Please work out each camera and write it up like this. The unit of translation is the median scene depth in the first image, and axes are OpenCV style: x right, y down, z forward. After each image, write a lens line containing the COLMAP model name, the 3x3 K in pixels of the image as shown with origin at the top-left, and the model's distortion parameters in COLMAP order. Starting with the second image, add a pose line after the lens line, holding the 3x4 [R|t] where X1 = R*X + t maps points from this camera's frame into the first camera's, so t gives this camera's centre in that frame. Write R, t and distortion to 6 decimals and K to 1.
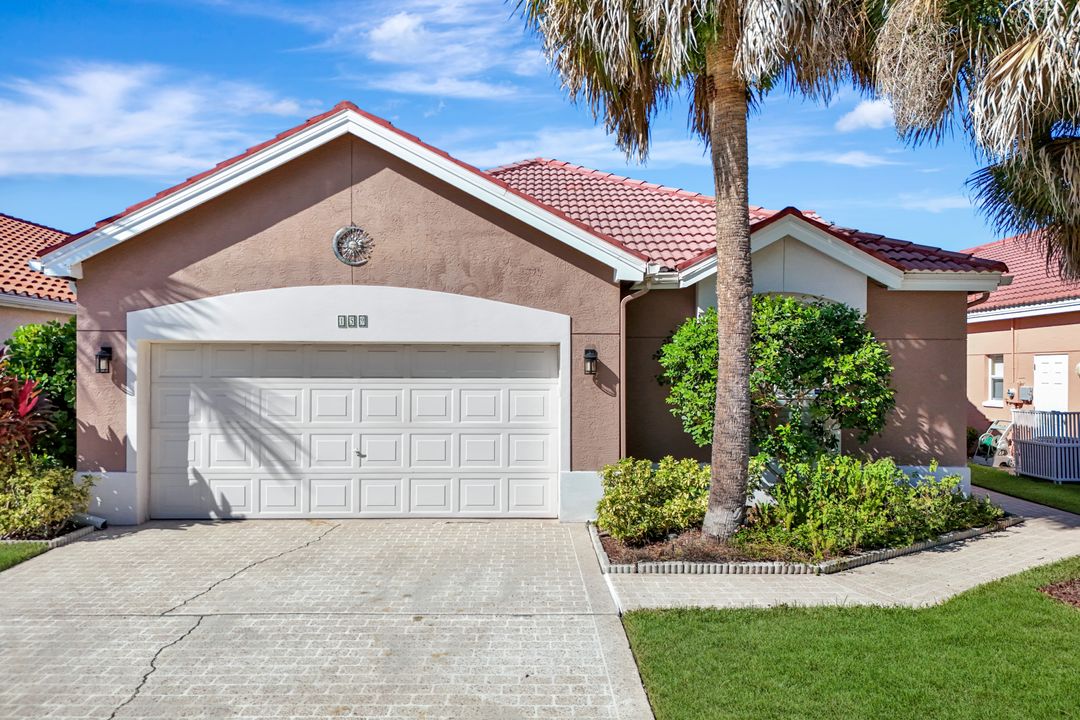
lens RADIAL K [[797.7, 0, 550.5], [0, 797.7, 385.3], [0, 0, 1]] dist [0.040173, -0.026340]
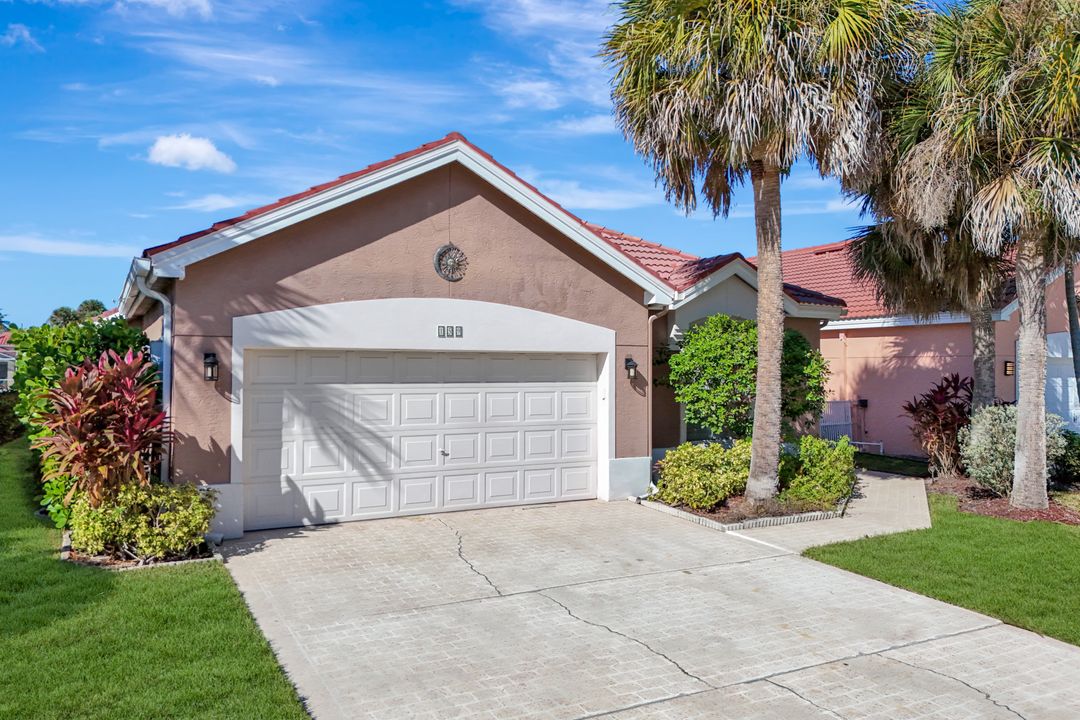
lens RADIAL K [[797.7, 0, 522.5], [0, 797.7, 373.1], [0, 0, 1]] dist [0.040173, -0.026340]
pose [[0.884159, -0.003110, 0.467175, -0.669555], [0.008592, 0.999917, -0.009604, -0.011839], [-0.467106, 0.012506, 0.884113, -0.010017]]
